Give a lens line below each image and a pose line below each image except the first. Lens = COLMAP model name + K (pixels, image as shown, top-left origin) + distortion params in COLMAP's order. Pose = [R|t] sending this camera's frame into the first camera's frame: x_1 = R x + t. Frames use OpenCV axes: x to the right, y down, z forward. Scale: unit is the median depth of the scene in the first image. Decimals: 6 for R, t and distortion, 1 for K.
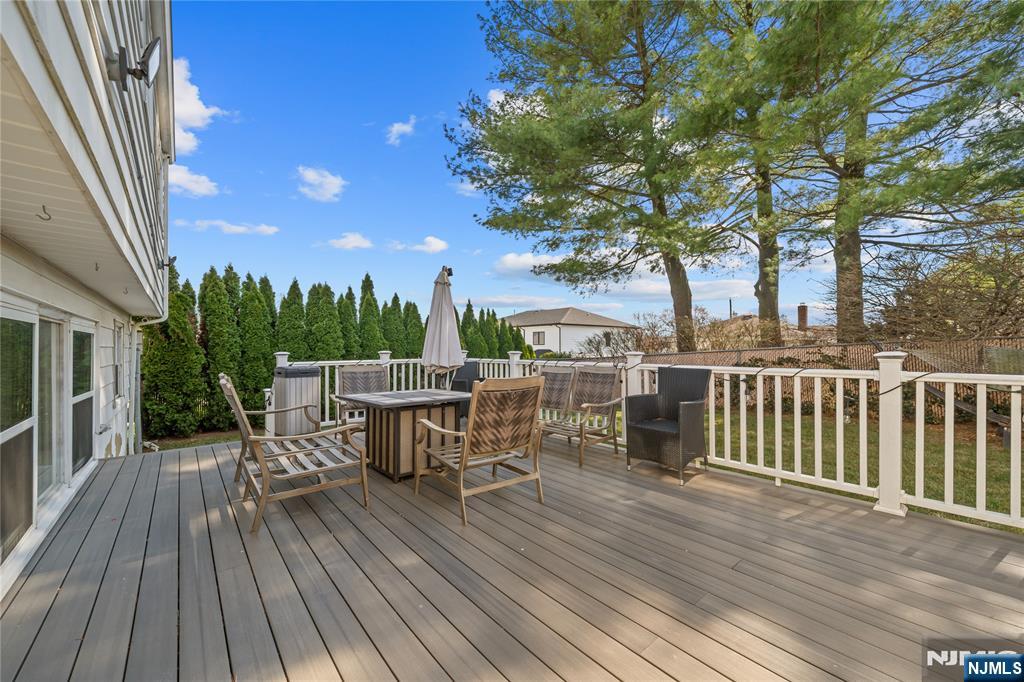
lens RADIAL K [[391.4, 0, 516.4], [0, 391.4, 347.6], [0, 0, 1]] dist [0.001710, 0.000055]
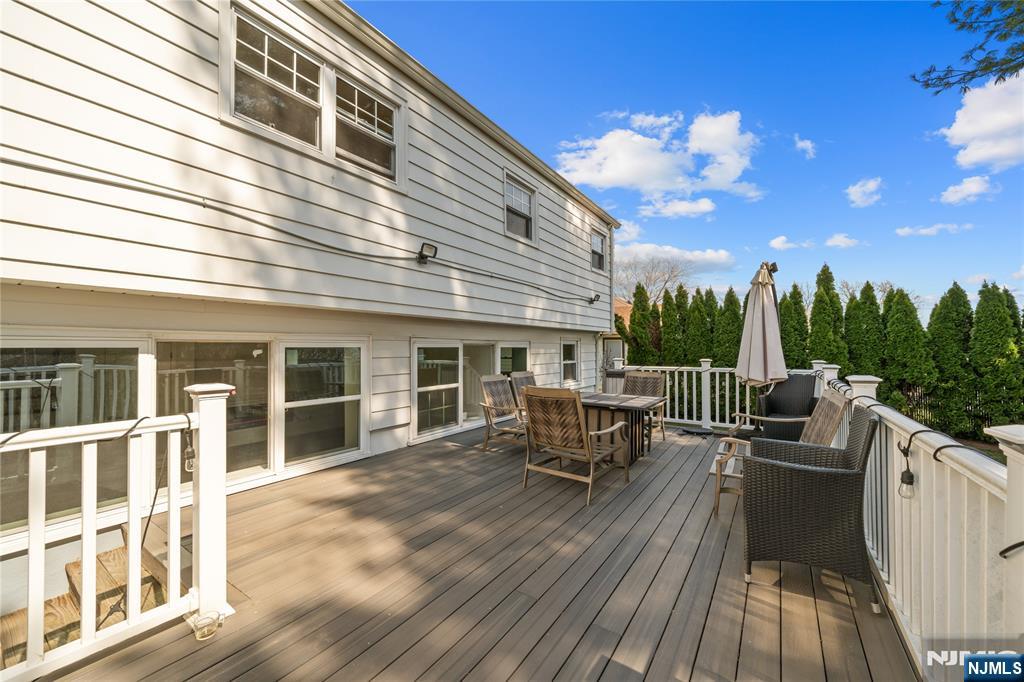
lens RADIAL K [[391.4, 0, 515.8], [0, 391.4, 341.1], [0, 0, 1]] dist [0.001710, 0.000055]
pose [[0.260923, -0.010321, -0.965305, 0.356120], [-0.000512, 0.999941, -0.010829, -0.017707], [0.965360, 0.003320, 0.260902, 0.172467]]
